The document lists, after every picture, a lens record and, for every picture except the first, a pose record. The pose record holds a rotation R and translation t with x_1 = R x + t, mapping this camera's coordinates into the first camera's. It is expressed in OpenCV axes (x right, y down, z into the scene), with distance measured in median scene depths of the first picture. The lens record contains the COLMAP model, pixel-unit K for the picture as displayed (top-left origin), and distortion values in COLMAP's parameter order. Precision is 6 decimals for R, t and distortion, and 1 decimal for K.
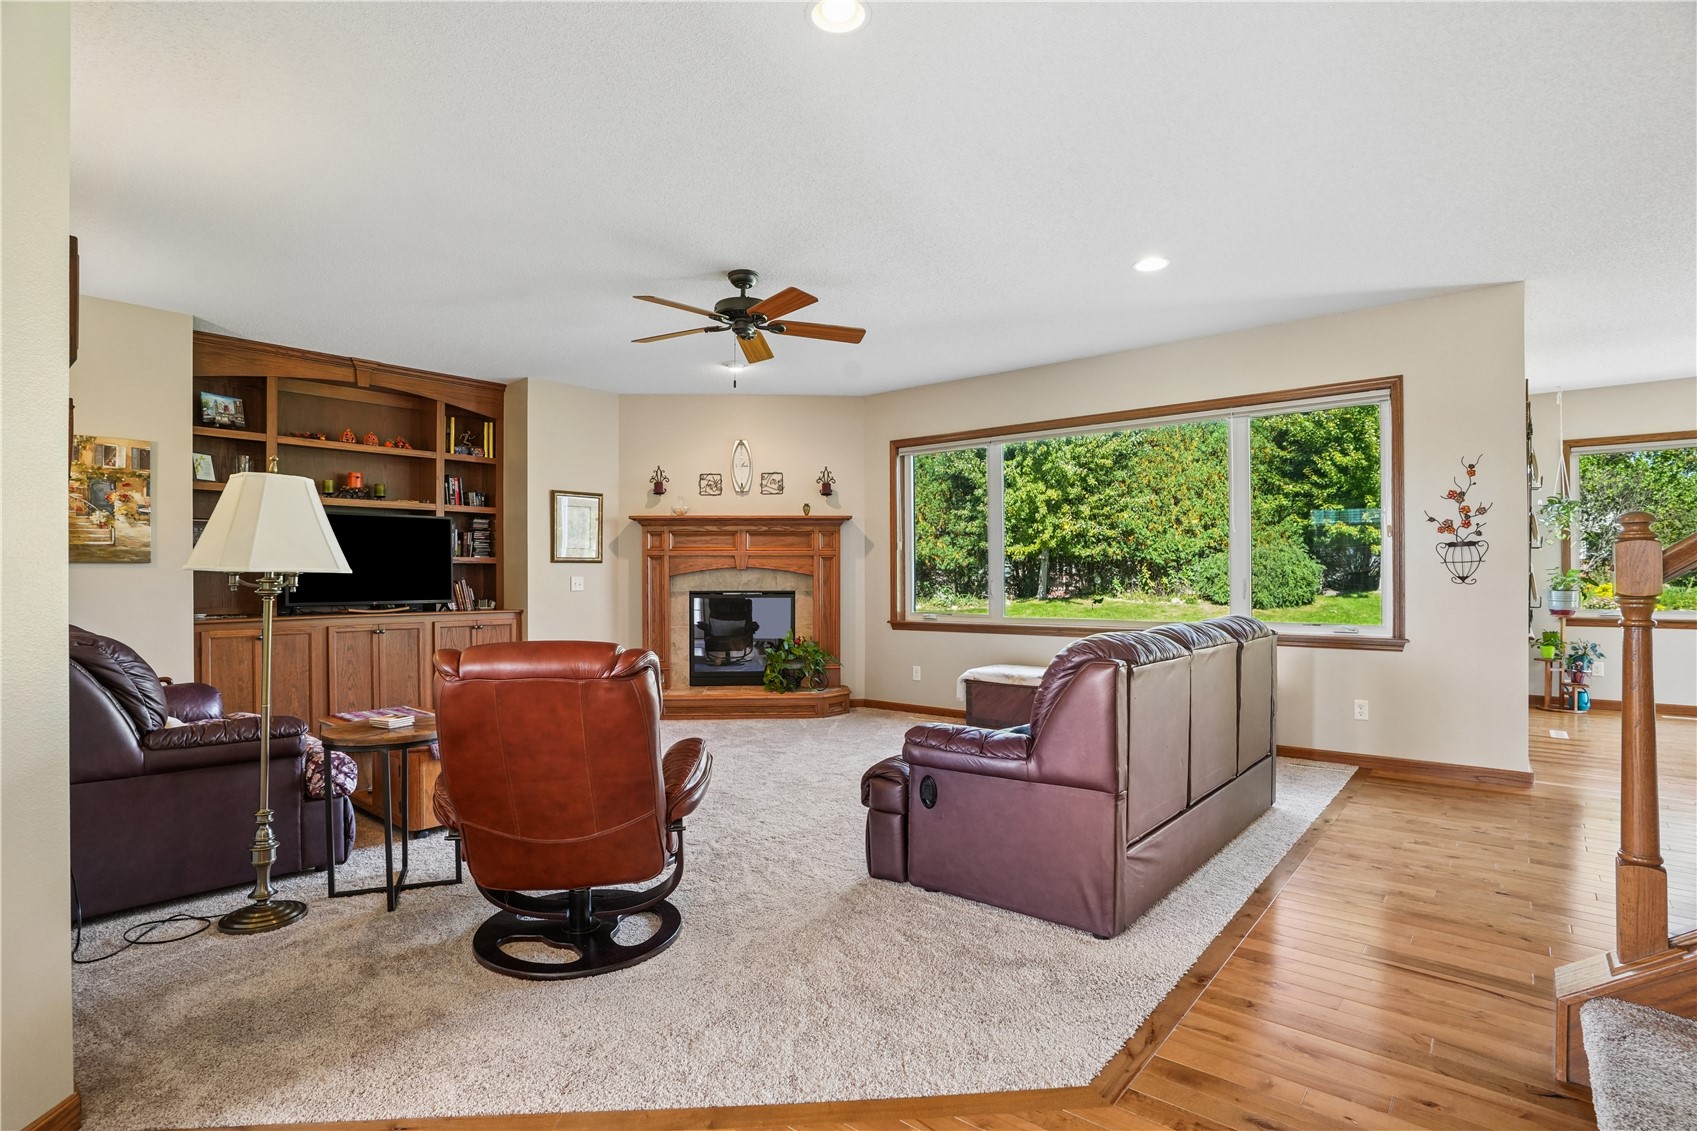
lens RADIAL K [[833.9, 0, 836.0], [0, 833.9, 582.5], [0, 0, 1]] dist [-0.050541, 0.024530]
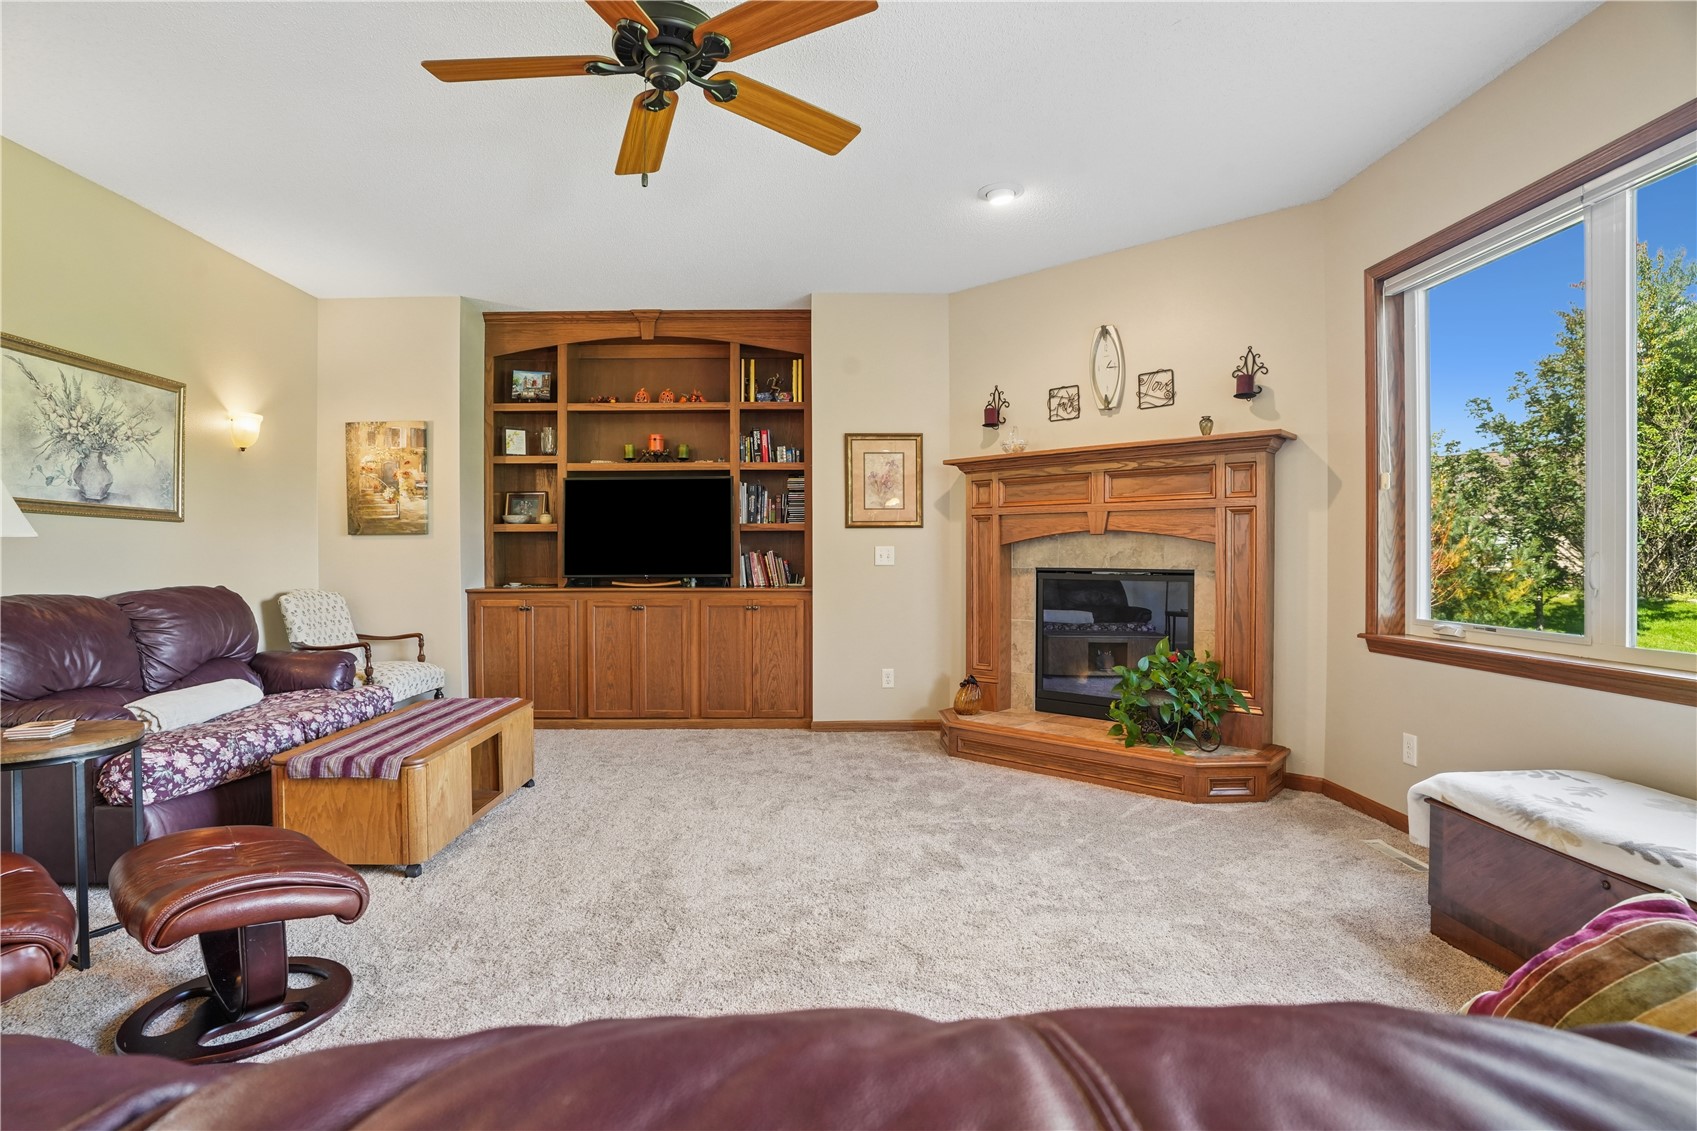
lens RADIAL K [[841.1, 0, 842.9], [0, 841.1, 559.3], [0, 0, 1]] dist [-0.096559, 0.065673]
pose [[0.671961, 0.007122, -0.740552, 0.225153], [-0.004368, 0.999974, 0.005653, 0.000449], [0.740573, -0.000564, 0.671975, 0.462932]]
